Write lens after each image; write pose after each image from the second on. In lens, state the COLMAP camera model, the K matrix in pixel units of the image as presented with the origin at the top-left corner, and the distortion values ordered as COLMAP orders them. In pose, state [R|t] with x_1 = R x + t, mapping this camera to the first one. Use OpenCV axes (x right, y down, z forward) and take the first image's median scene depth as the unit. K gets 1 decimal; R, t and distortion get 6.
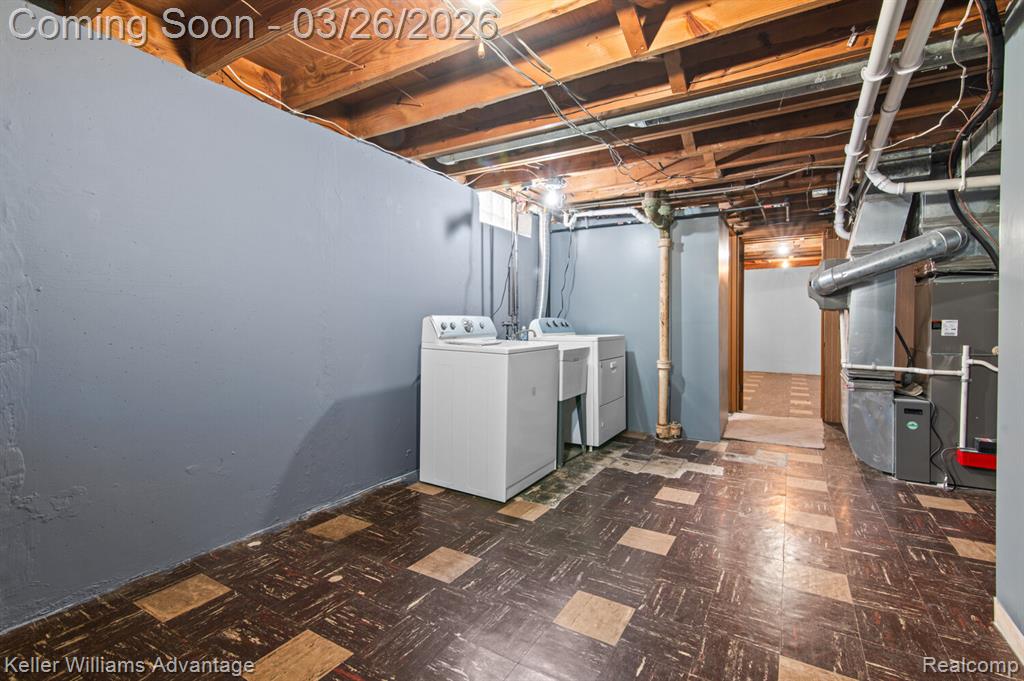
lens RADIAL K [[466.3, 0, 516.2], [0, 466.3, 339.0], [0, 0, 1]] dist [0.009728, -0.002401]
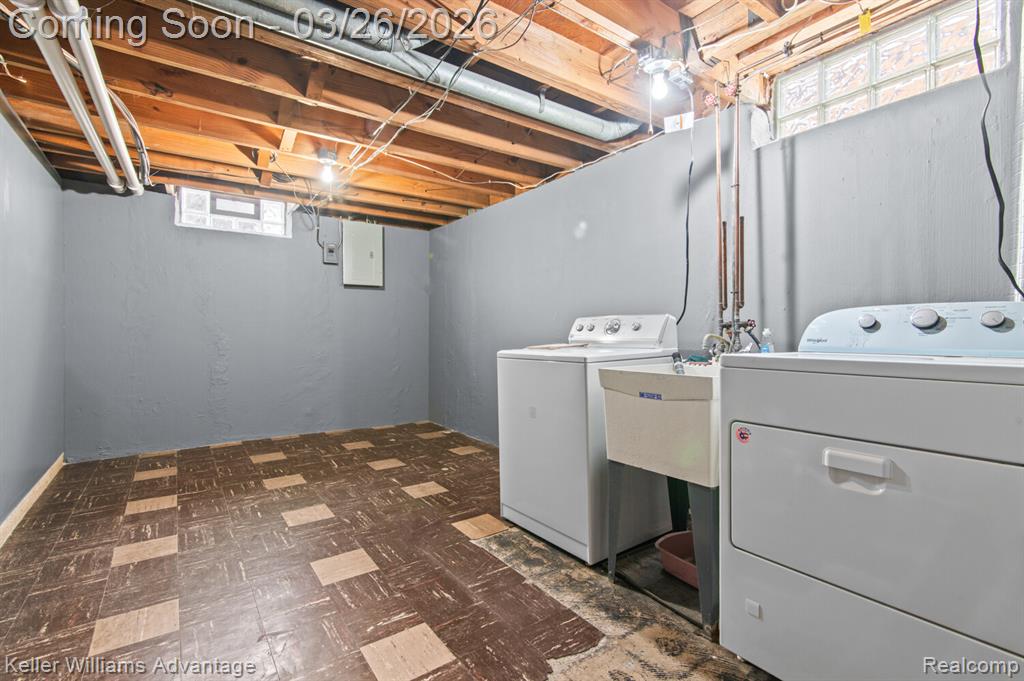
lens RADIAL K [[466.3, 0, 515.1], [0, 466.3, 332.8], [0, 0, 1]] dist [0.009728, -0.002401]
pose [[-0.391813, -0.000766, -0.920044, 0.913549], [-0.034096, 0.999325, 0.013688, -0.030961], [0.919413, 0.036733, -0.391575, 1.537134]]
